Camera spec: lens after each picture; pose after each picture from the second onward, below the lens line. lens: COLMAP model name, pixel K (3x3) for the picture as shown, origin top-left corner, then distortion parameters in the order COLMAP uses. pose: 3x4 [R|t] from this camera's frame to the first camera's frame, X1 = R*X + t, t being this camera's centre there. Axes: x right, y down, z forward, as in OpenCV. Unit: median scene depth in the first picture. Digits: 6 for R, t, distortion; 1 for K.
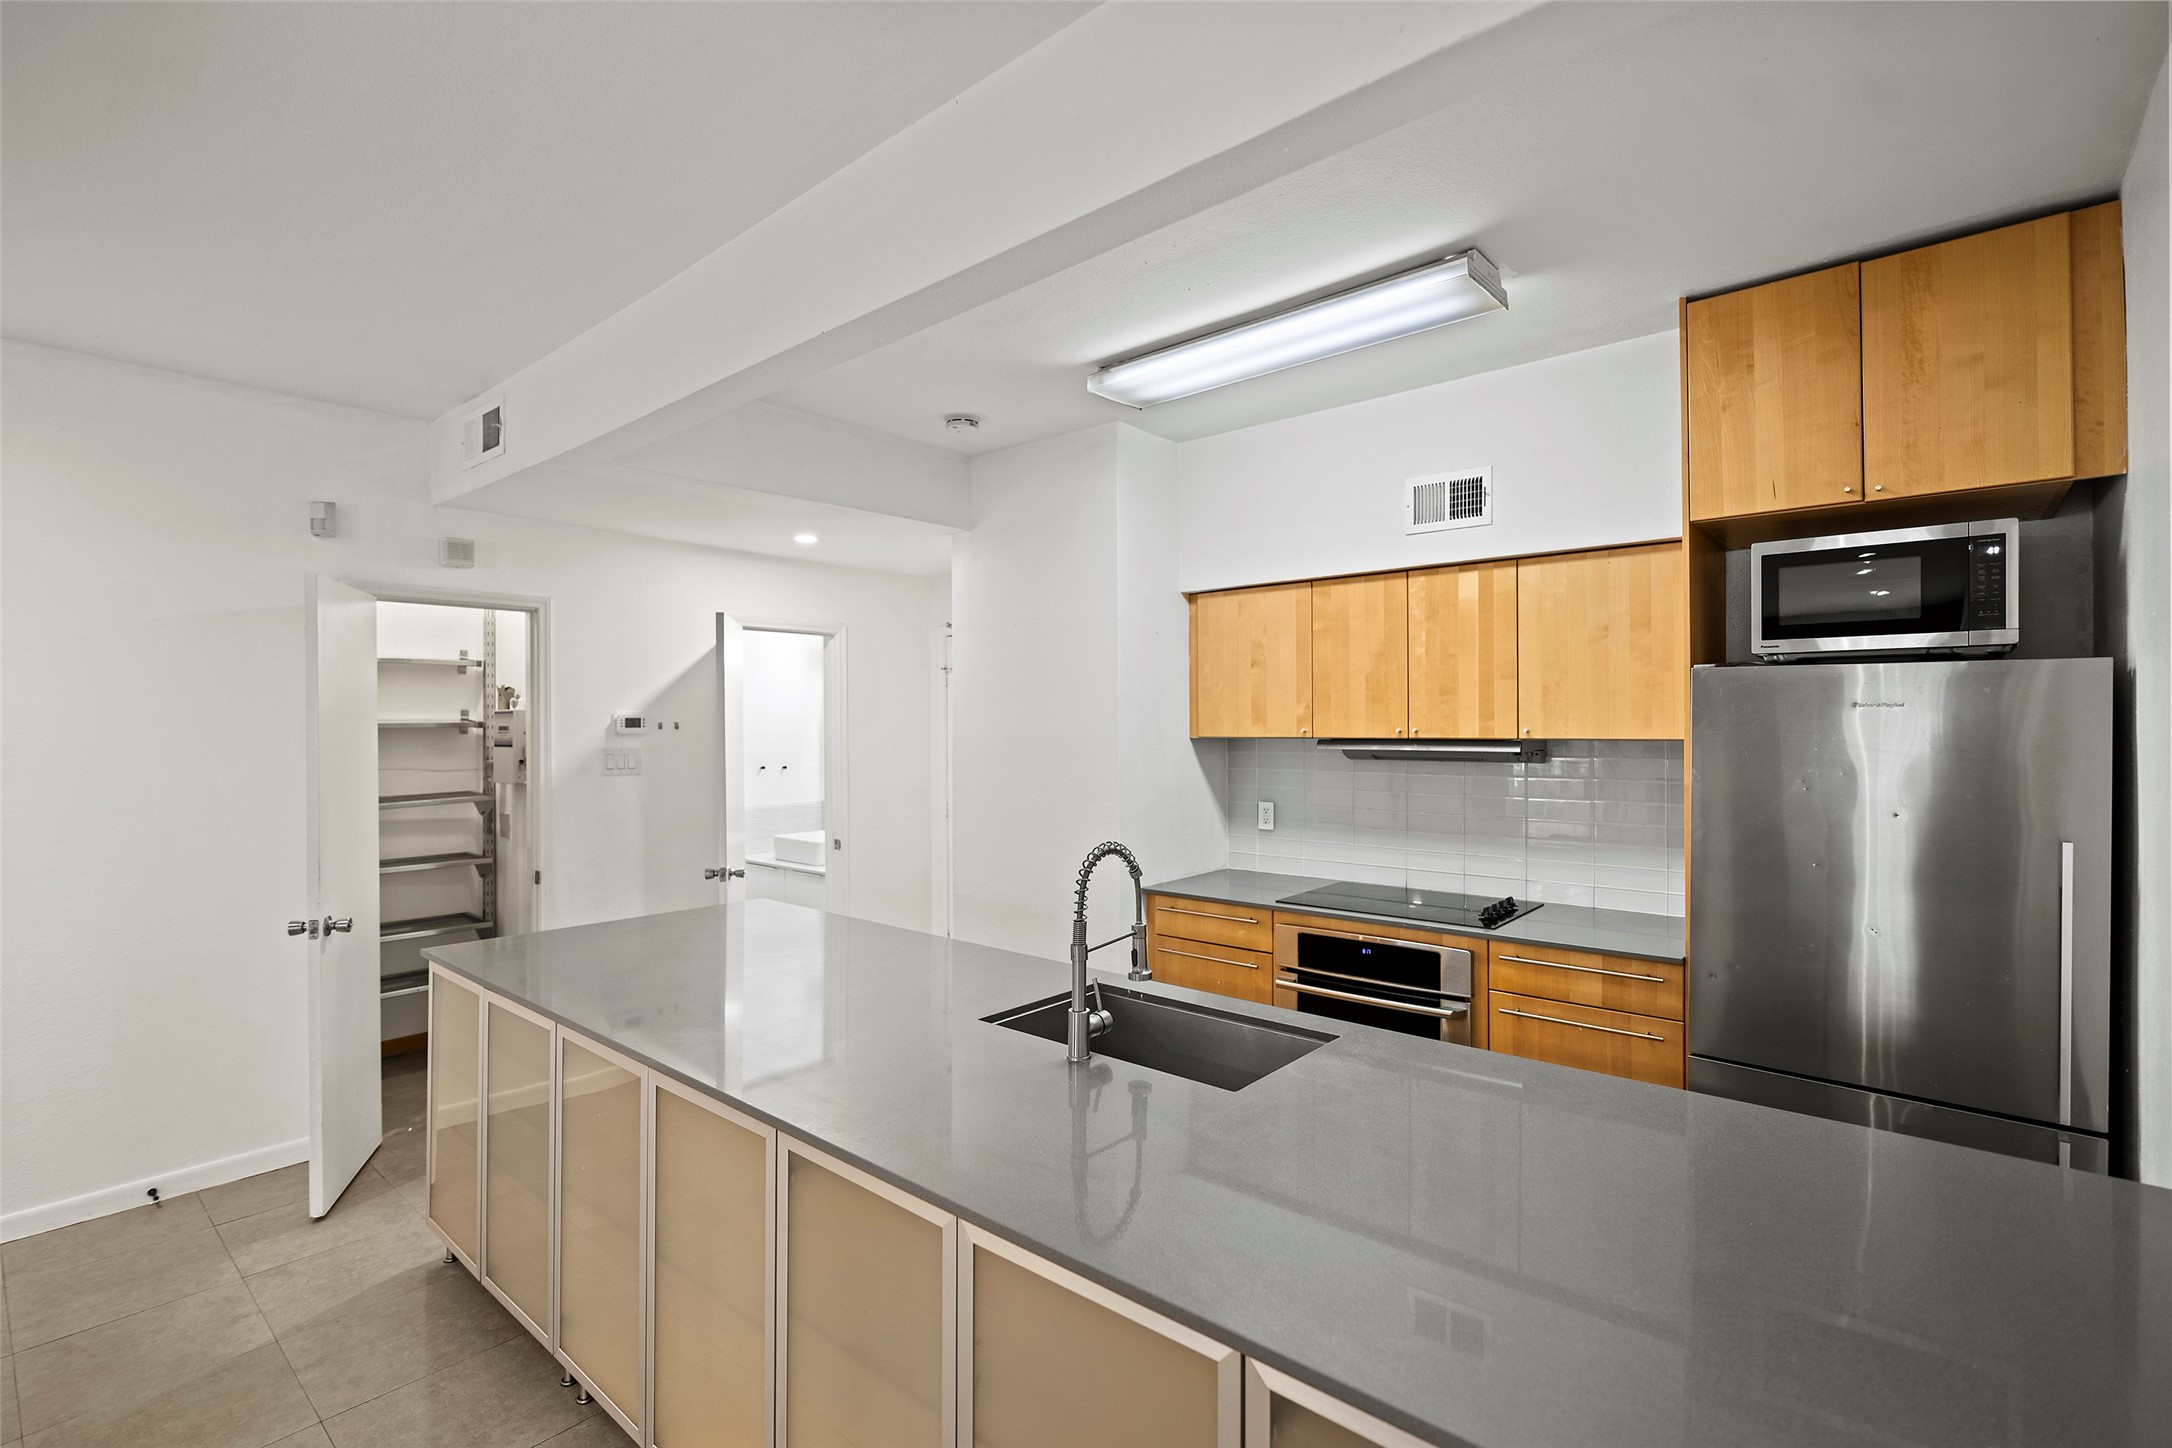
lens RADIAL K [[988.4, 0, 1080.1], [0, 988.4, 720.8], [0, 0, 1]] dist [-0.002734, -0.000178]
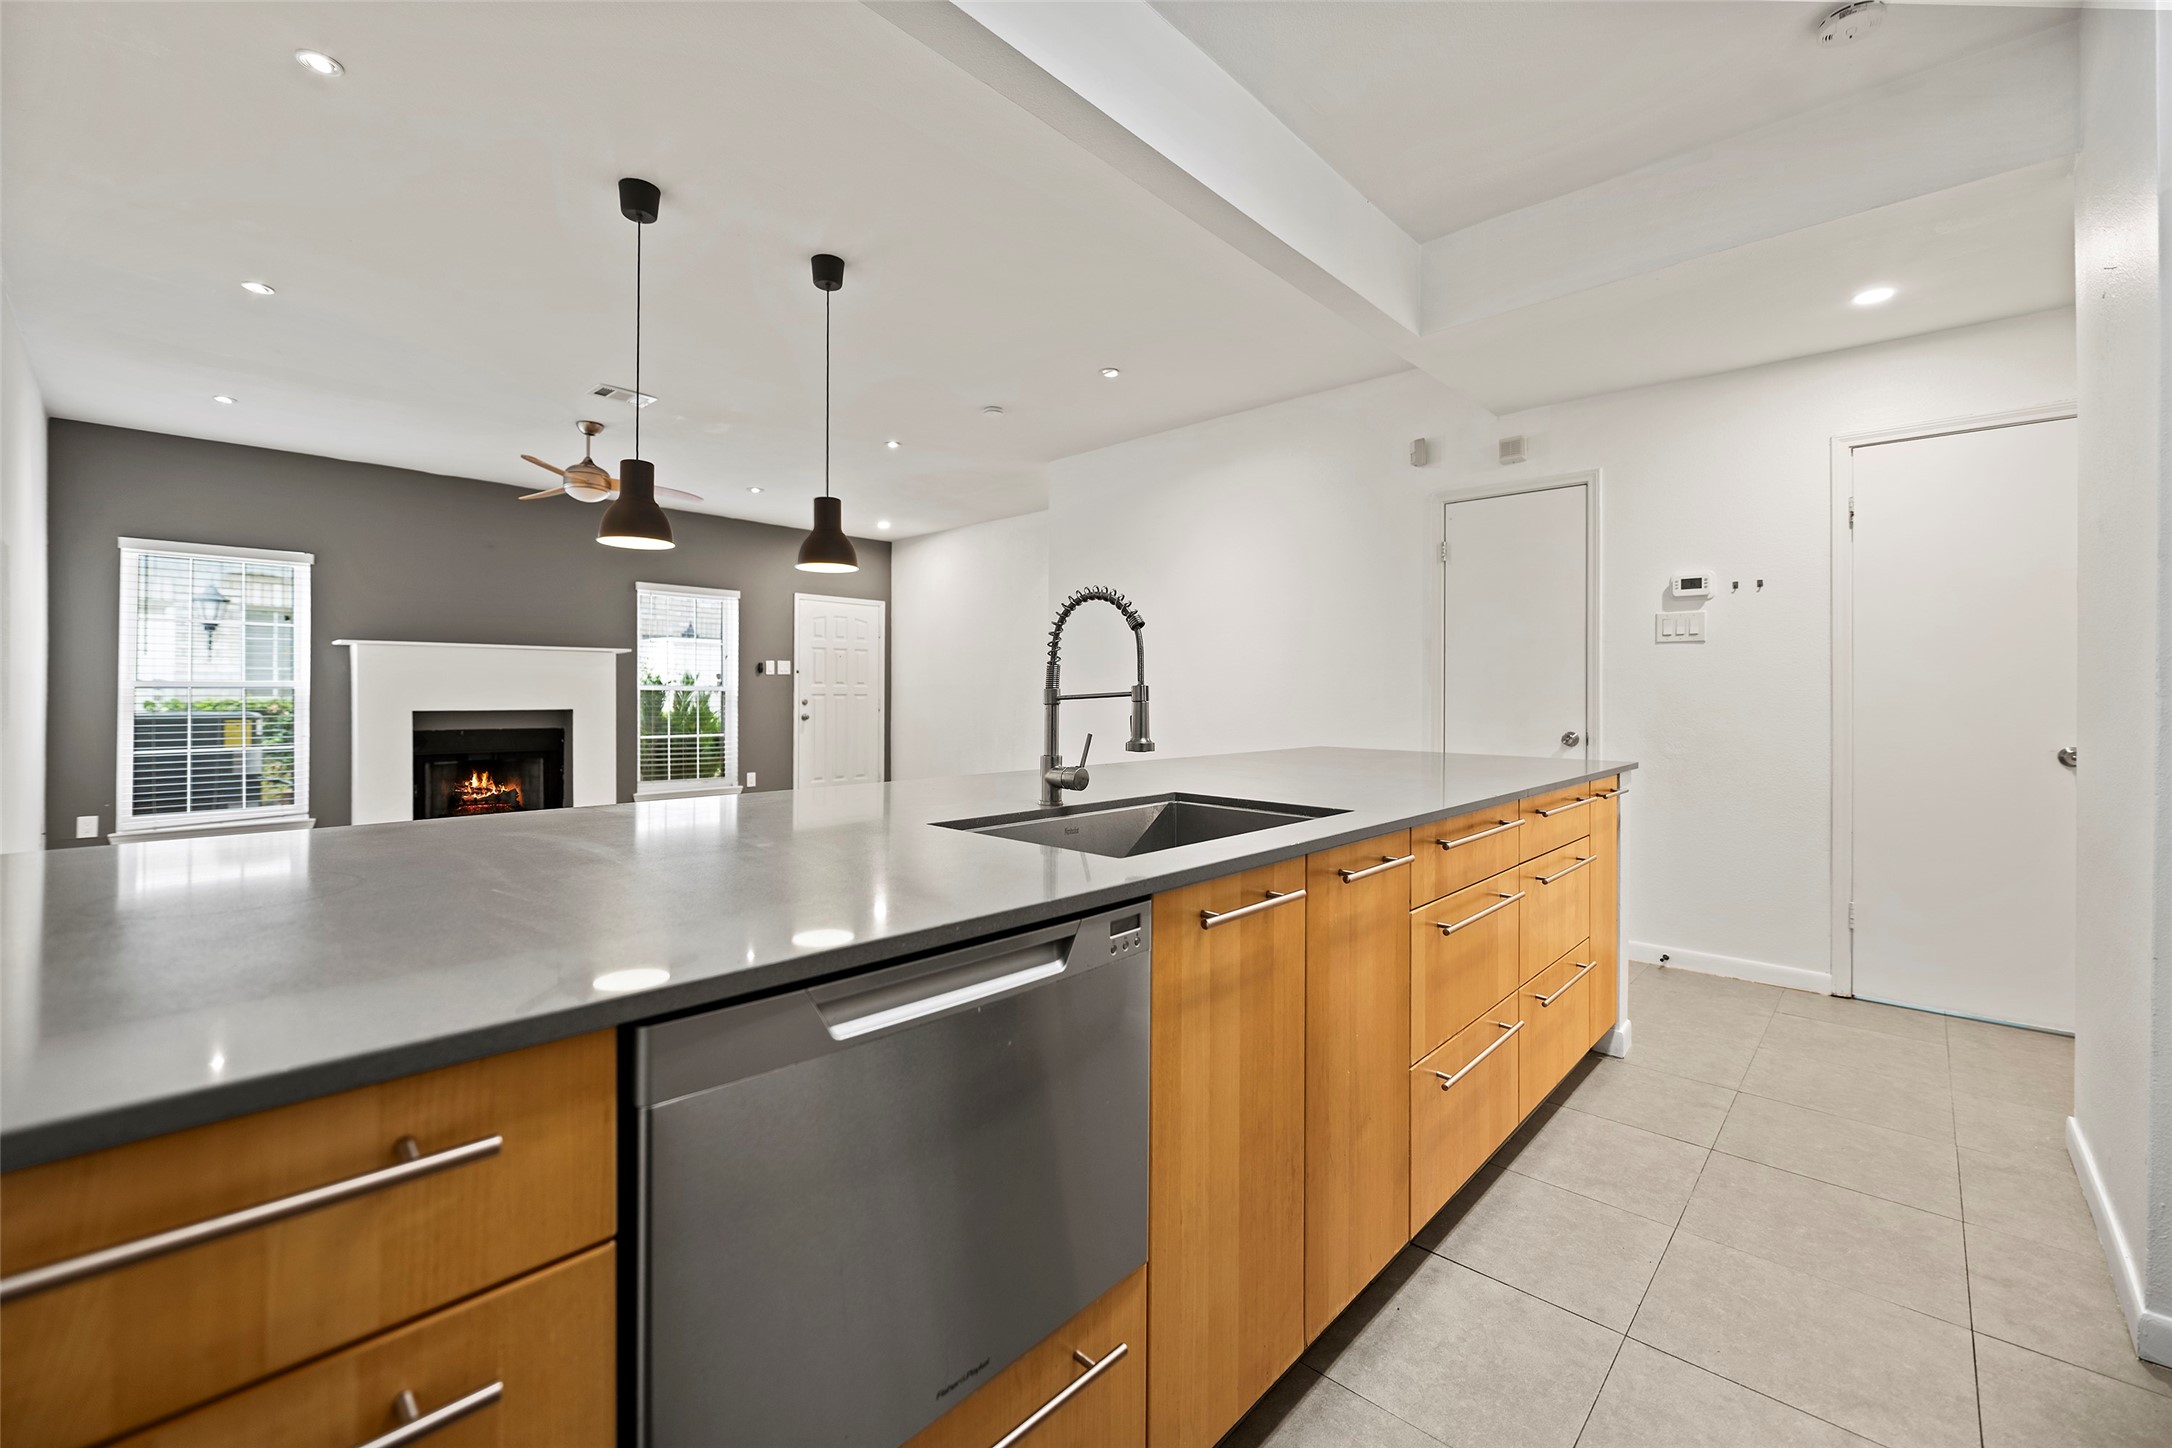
lens RADIAL K [[878.8, 0, 1087.4], [0, 878.8, 691.2], [0, 0, 1]] dist [0.000072, -0.000050]
pose [[-0.038239, 0.000993, -0.999268, 0.516877], [0.000012, 1.000000, 0.000993, 0.136300], [0.999269, 0.000026, -0.038239, 0.642071]]
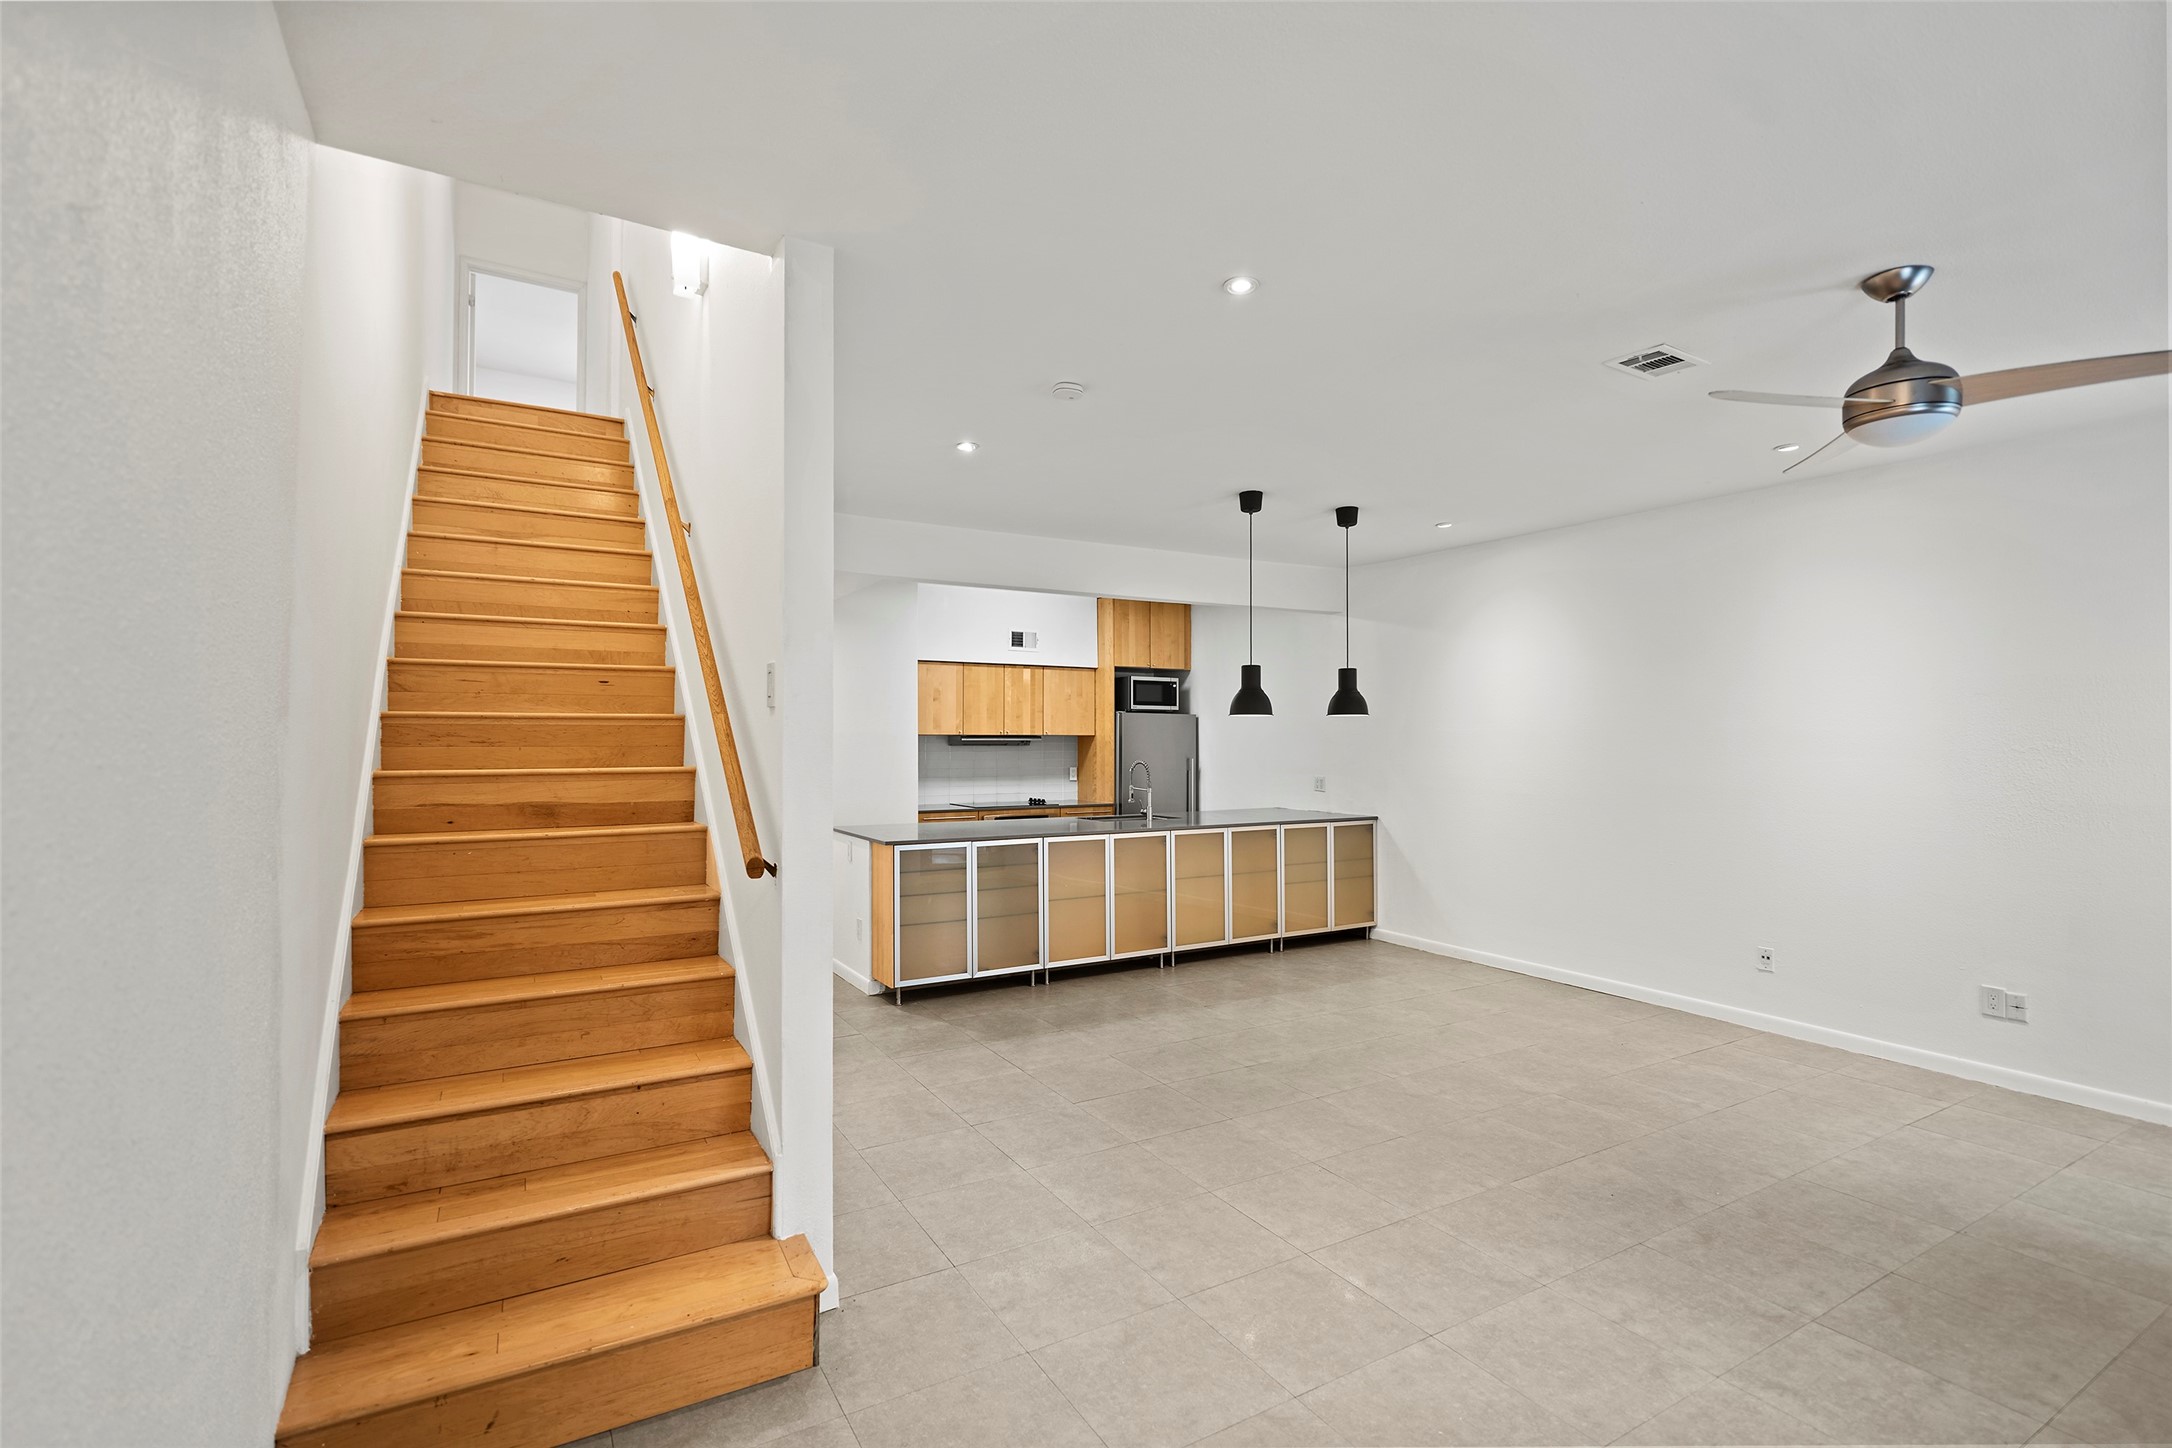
lens RADIAL K [[988.4, 0, 1080.1], [0, 988.4, 720.8], [0, 0, 1]] dist [-0.002734, -0.000178]
pose [[0.326957, 0.023591, 0.944745, -2.045923], [-0.005463, 0.999719, -0.023073, 0.041153], [-0.945024, 0.002383, 0.326993, 0.050006]]
